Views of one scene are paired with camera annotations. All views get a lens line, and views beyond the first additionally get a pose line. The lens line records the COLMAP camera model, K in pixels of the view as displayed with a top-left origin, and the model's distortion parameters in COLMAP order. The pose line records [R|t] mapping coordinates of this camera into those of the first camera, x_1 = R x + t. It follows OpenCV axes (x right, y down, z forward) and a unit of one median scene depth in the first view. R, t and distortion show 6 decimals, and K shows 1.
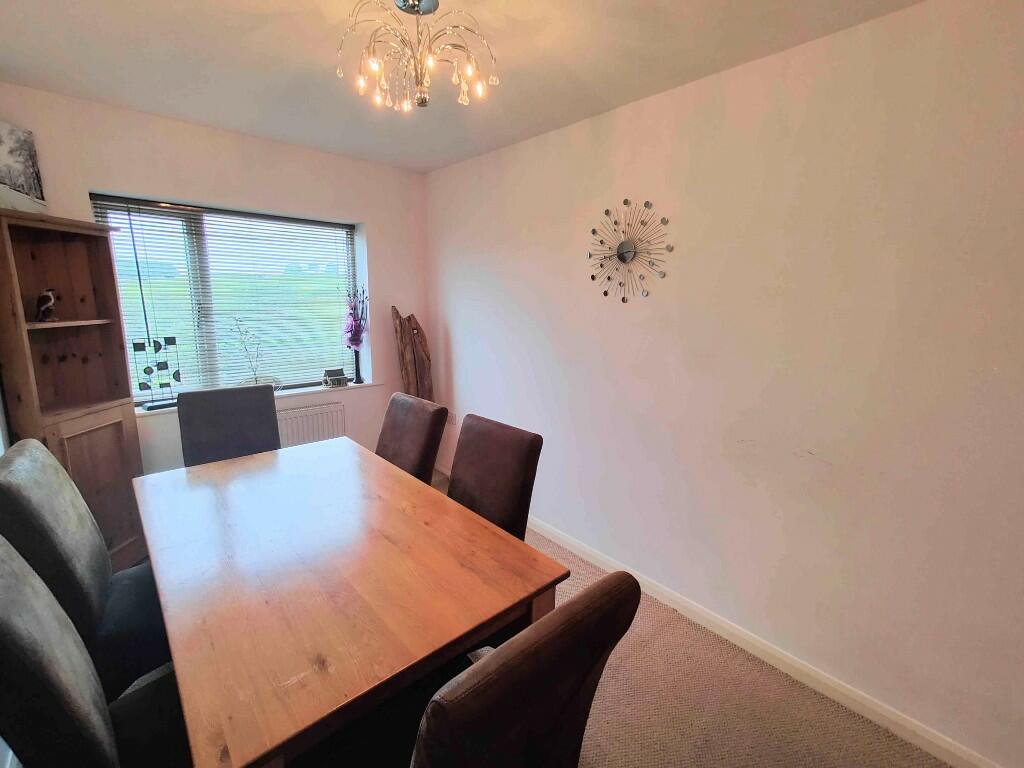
lens RADIAL K [[449.2, 0, 513.7], [0, 449.2, 383.6], [0, 0, 1]] dist [0.002639, 0.000075]
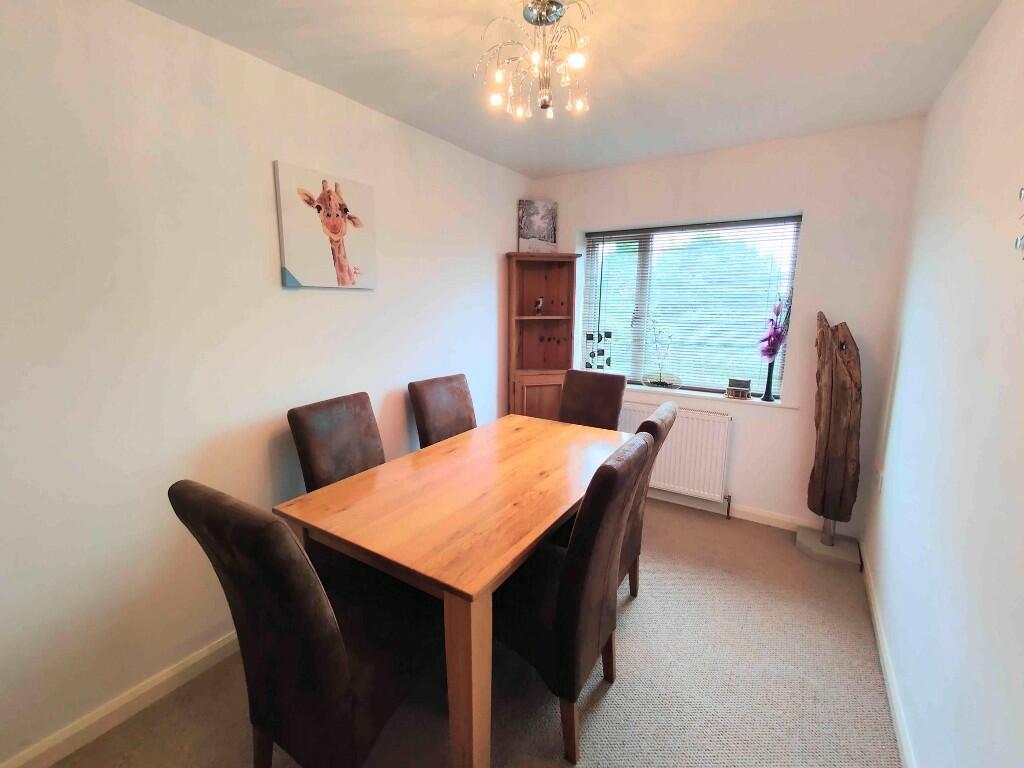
lens RADIAL K [[449.2, 0, 512.7], [0, 449.2, 384.3], [0, 0, 1]] dist [0.002639, 0.000075]
pose [[0.252233, 0.159983, -0.954350, 0.459678], [-0.188444, 0.975478, 0.113720, -0.050256], [0.949140, 0.151158, 0.276196, 0.390398]]
